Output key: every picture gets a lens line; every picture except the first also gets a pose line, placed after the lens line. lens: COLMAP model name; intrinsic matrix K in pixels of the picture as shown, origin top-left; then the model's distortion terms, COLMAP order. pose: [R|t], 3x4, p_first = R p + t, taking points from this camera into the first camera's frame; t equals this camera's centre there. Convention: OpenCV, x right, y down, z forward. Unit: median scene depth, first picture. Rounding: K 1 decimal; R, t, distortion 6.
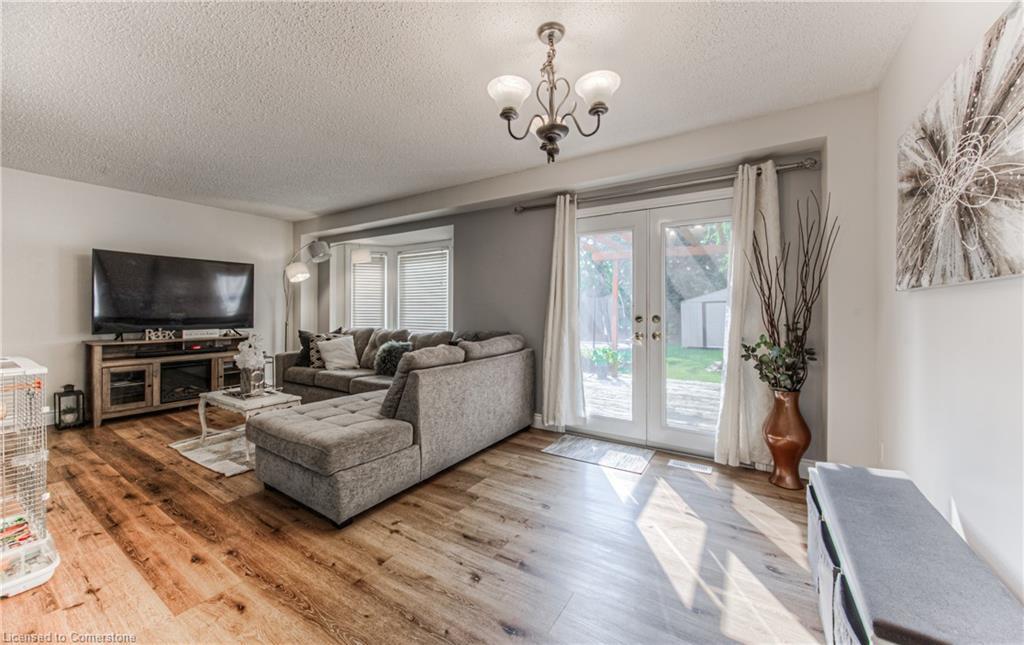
lens RADIAL K [[383.5, 0, 511.8], [0, 383.5, 311.2], [0, 0, 1]] dist [-0.000689, -0.000237]
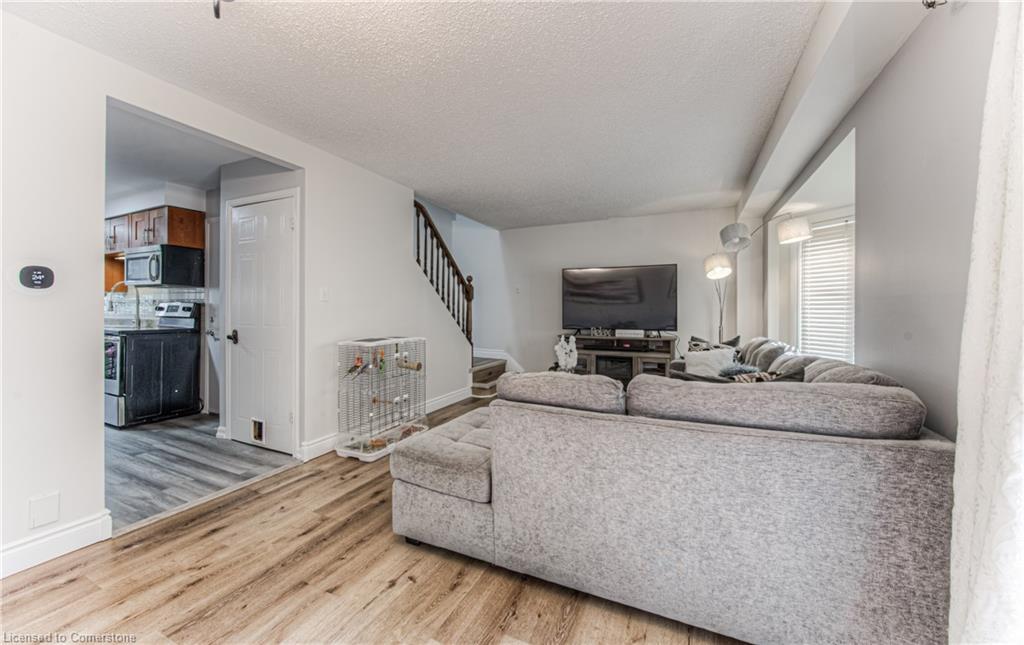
lens RADIAL K [[383.5, 0, 511.8], [0, 383.5, 311.2], [0, 0, 1]] dist [-0.000689, -0.000237]
pose [[0.128306, -0.000192, -0.991735, 0.267334], [-0.005697, 0.999983, -0.000931, -0.002753], [0.991718, 0.005769, 0.128303, 0.571755]]
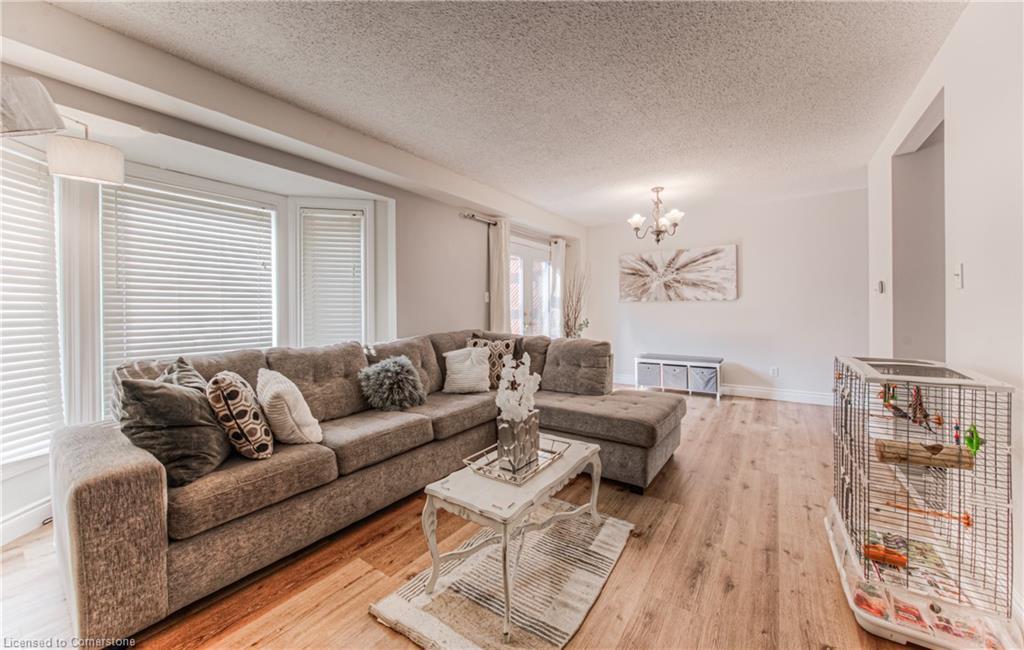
lens RADIAL K [[377.1, 0, 522.9], [0, 377.1, 310.5], [0, 0, 1]] dist [0.000518, 0.000099]
pose [[0.018289, -0.004204, 0.999824, -0.967753], [0.013718, 0.999898, 0.003954, -0.001711], [-0.999739, 0.013643, 0.018345, 0.780167]]
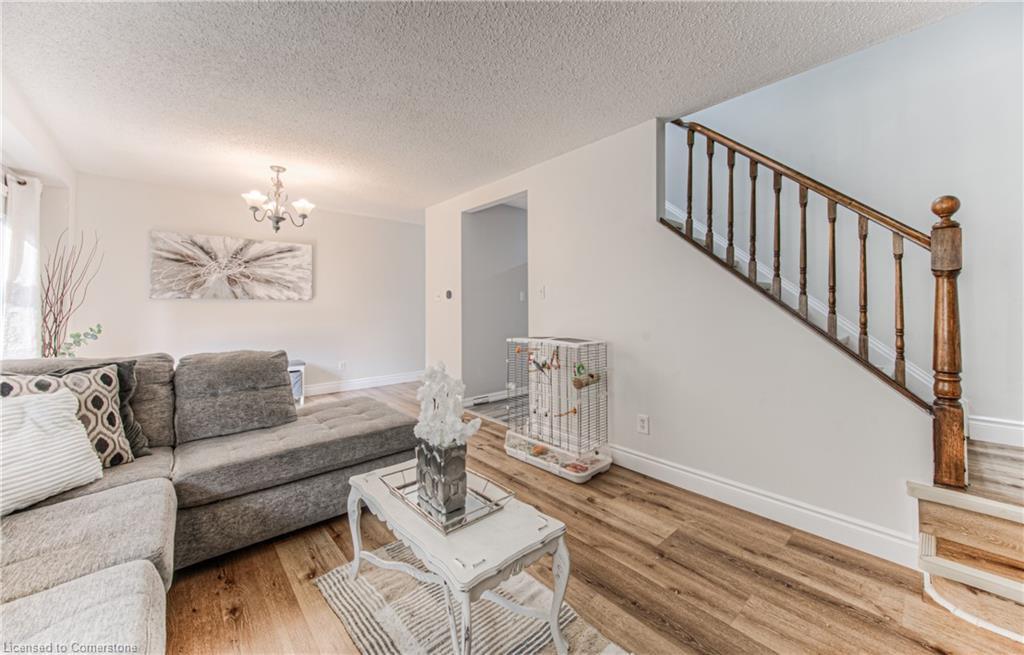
lens RADIAL K [[381.3, 0, 501.8], [0, 381.3, 302.5], [0, 0, 1]] dist [-0.000604, -0.000012]
pose [[-0.957038, 0.003317, 0.289943, -0.693507], [0.001535, 0.999979, -0.006372, -0.004748], [-0.289958, -0.005653, -0.957023, 1.114913]]
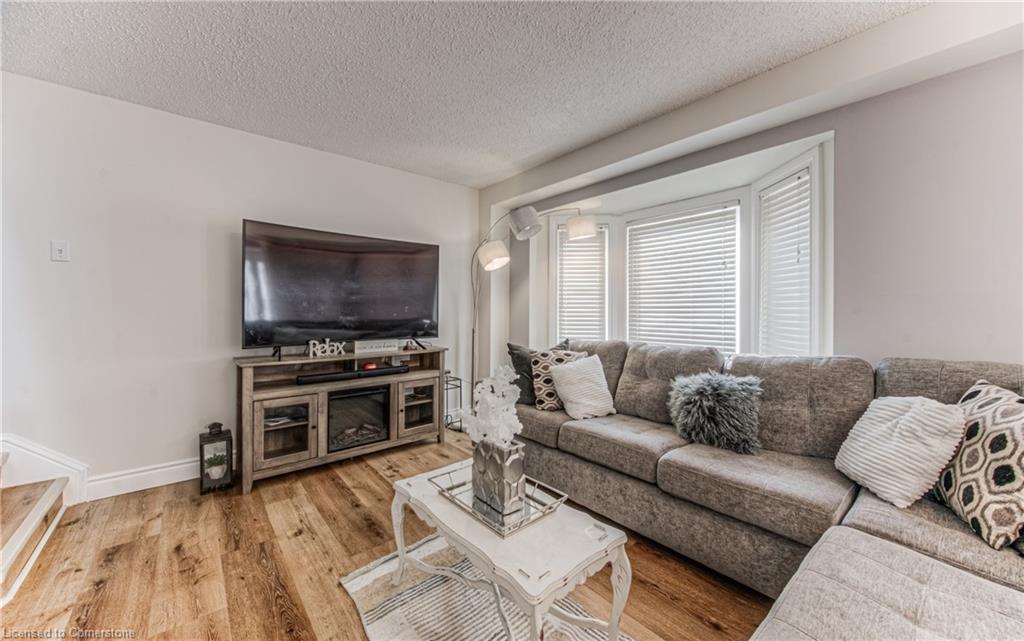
lens RADIAL K [[383.5, 0, 511.8], [0, 383.5, 309.2], [0, 0, 1]] dist [-0.000689, -0.000237]
pose [[0.956937, -0.005557, -0.290241, -0.421638], [0.002376, 0.999933, -0.011311, 0.001216], [0.290285, 0.010134, 0.956887, 0.459666]]
